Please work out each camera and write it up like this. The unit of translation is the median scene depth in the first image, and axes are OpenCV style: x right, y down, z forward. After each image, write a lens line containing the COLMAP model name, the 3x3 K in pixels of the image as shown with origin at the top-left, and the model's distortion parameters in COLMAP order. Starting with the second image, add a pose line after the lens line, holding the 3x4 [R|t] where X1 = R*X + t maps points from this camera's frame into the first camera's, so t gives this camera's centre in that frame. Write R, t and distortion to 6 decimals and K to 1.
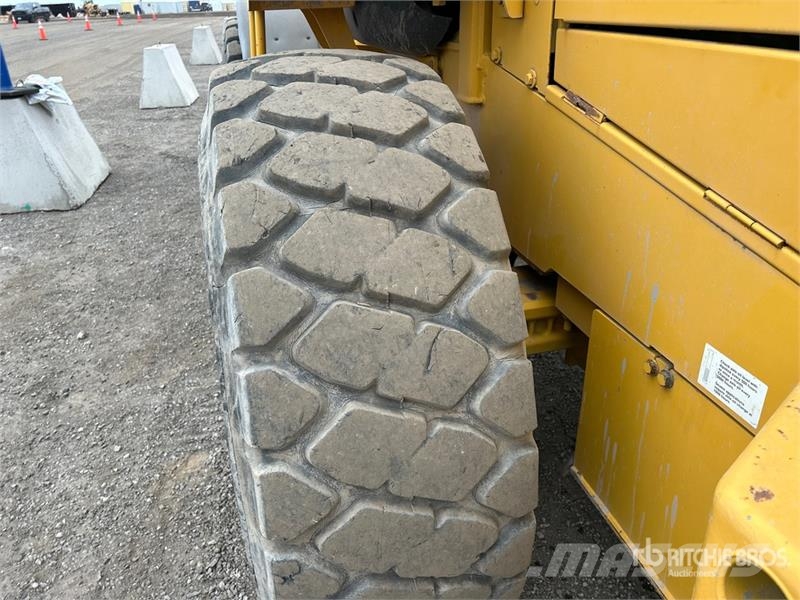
lens RADIAL K [[593.5, 0, 401.4], [0, 593.5, 299.2], [0, 0, 1]] dist [0.057889, -0.059885]
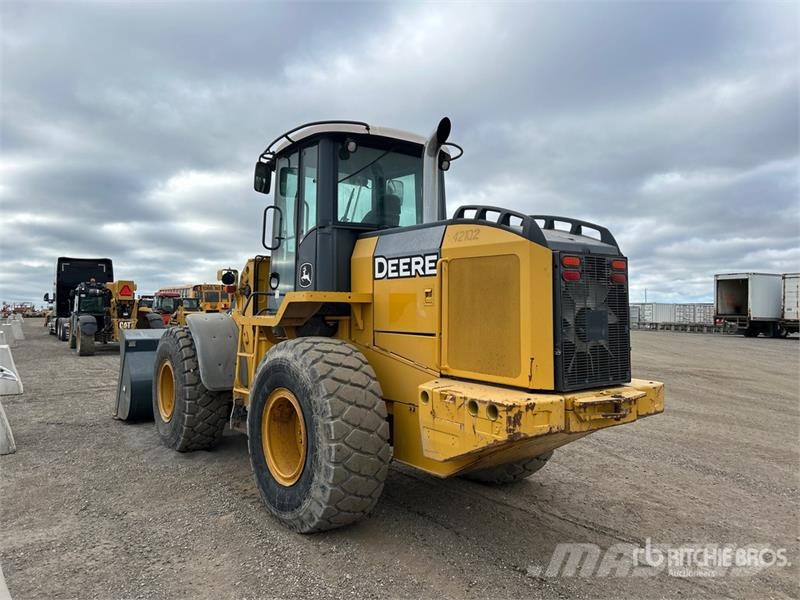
lens RADIAL K [[593.5, 0, 402.4], [0, 593.5, 301.2], [0, 0, 1]] dist [0.057889, -0.059885]
pose [[0.919368, 0.037685, 0.391589, -1.465878], [0.147199, 0.890142, -0.431254, 1.416696], [-0.364822, 0.454123, 0.812821, -3.069743]]
